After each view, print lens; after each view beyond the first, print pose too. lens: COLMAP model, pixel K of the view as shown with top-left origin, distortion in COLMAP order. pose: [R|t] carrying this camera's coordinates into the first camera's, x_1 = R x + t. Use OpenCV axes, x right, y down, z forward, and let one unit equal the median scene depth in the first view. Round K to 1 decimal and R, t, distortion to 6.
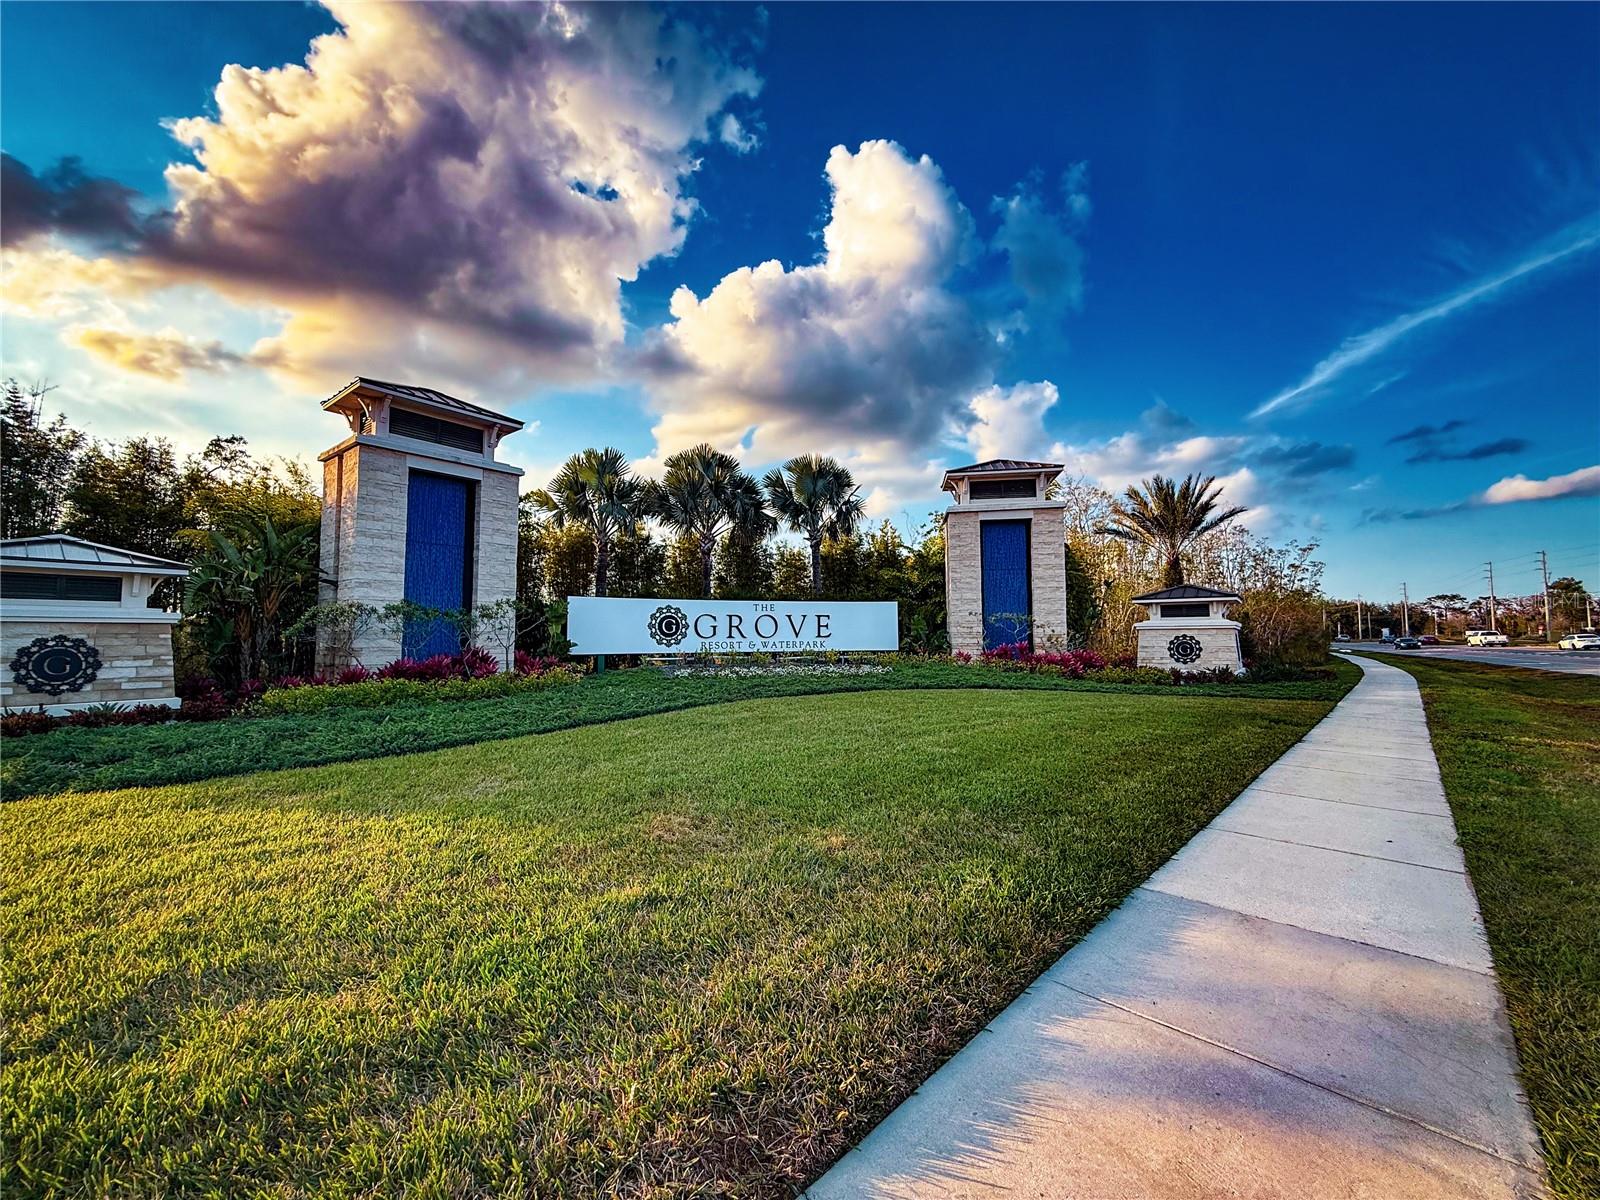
lens RADIAL K [[633.3, 0, 796.1], [0, 633.3, 602.7], [0, 0, 1]] dist [-0.004017, -0.000853]
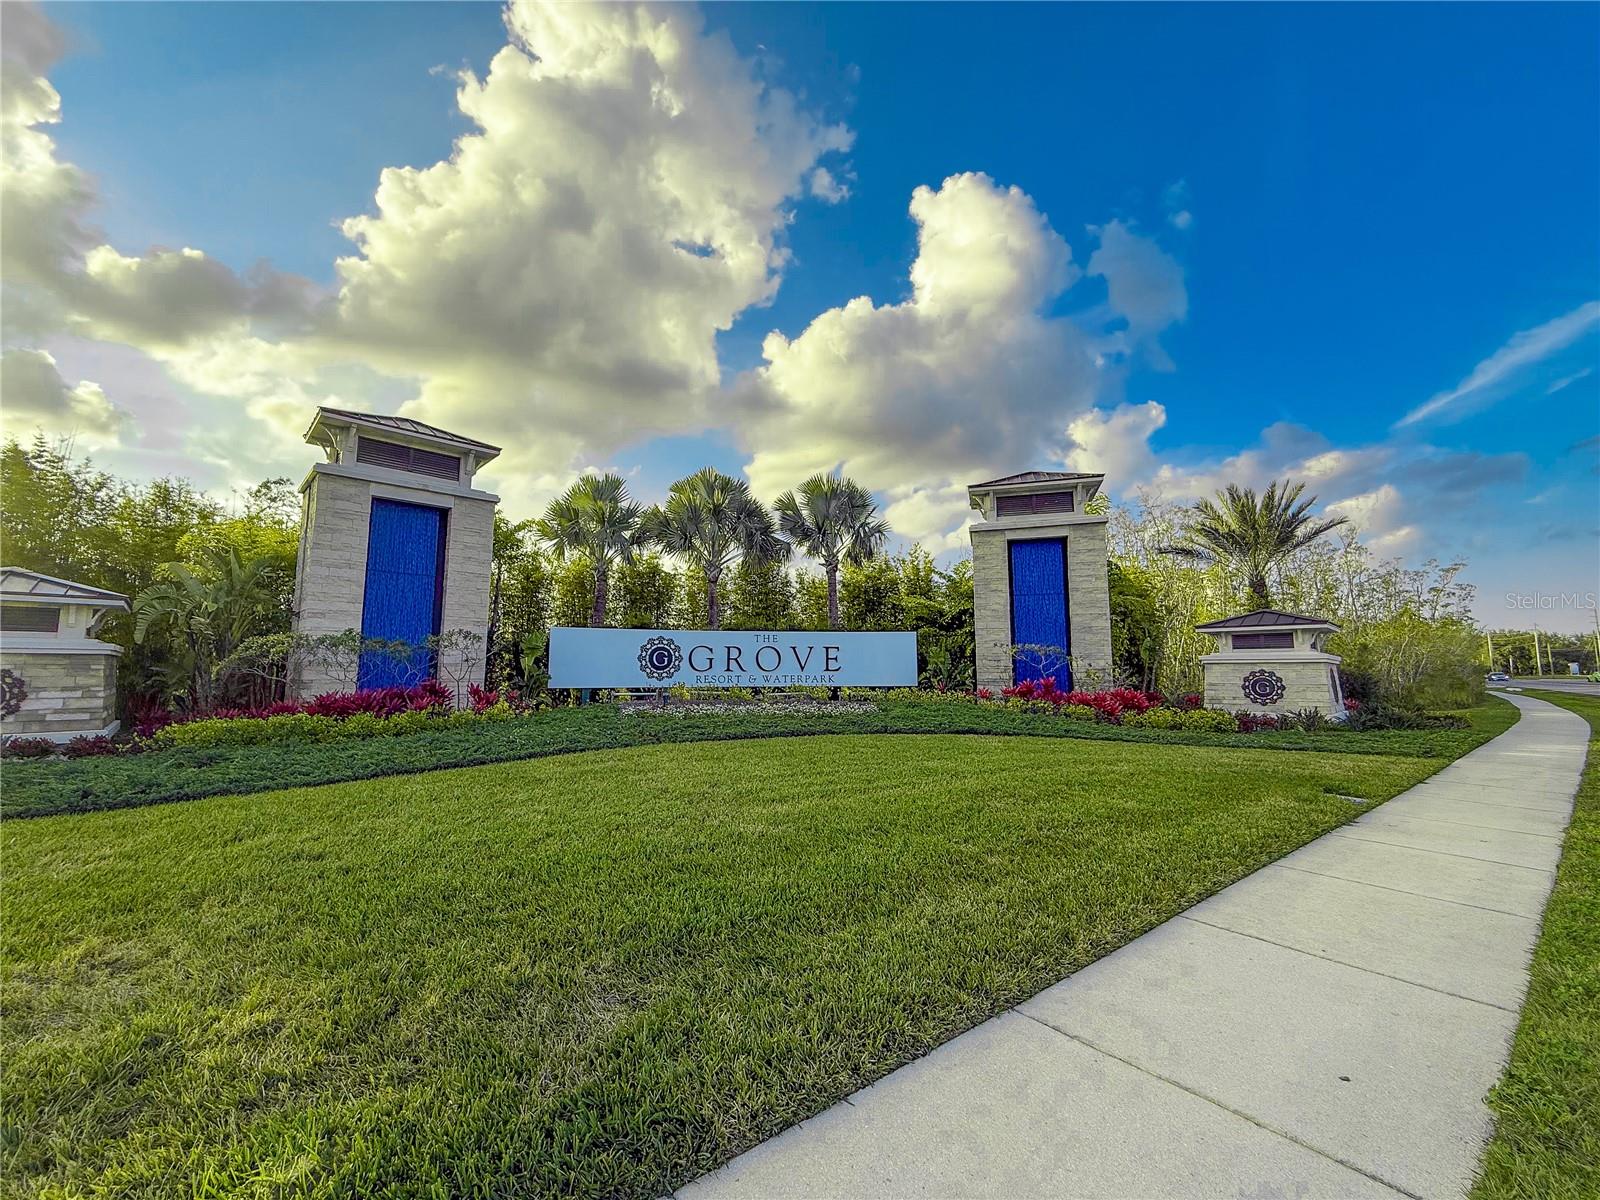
lens RADIAL K [[633.3, 0, 803.0], [0, 633.3, 600.0], [0, 0, 1]] dist [-0.004017, -0.000853]
pose [[0.990668, -0.010559, -0.135885, 0.126177], [0.002933, 0.998415, -0.056198, 0.003395], [0.136263, 0.055275, 0.989129, 0.088784]]
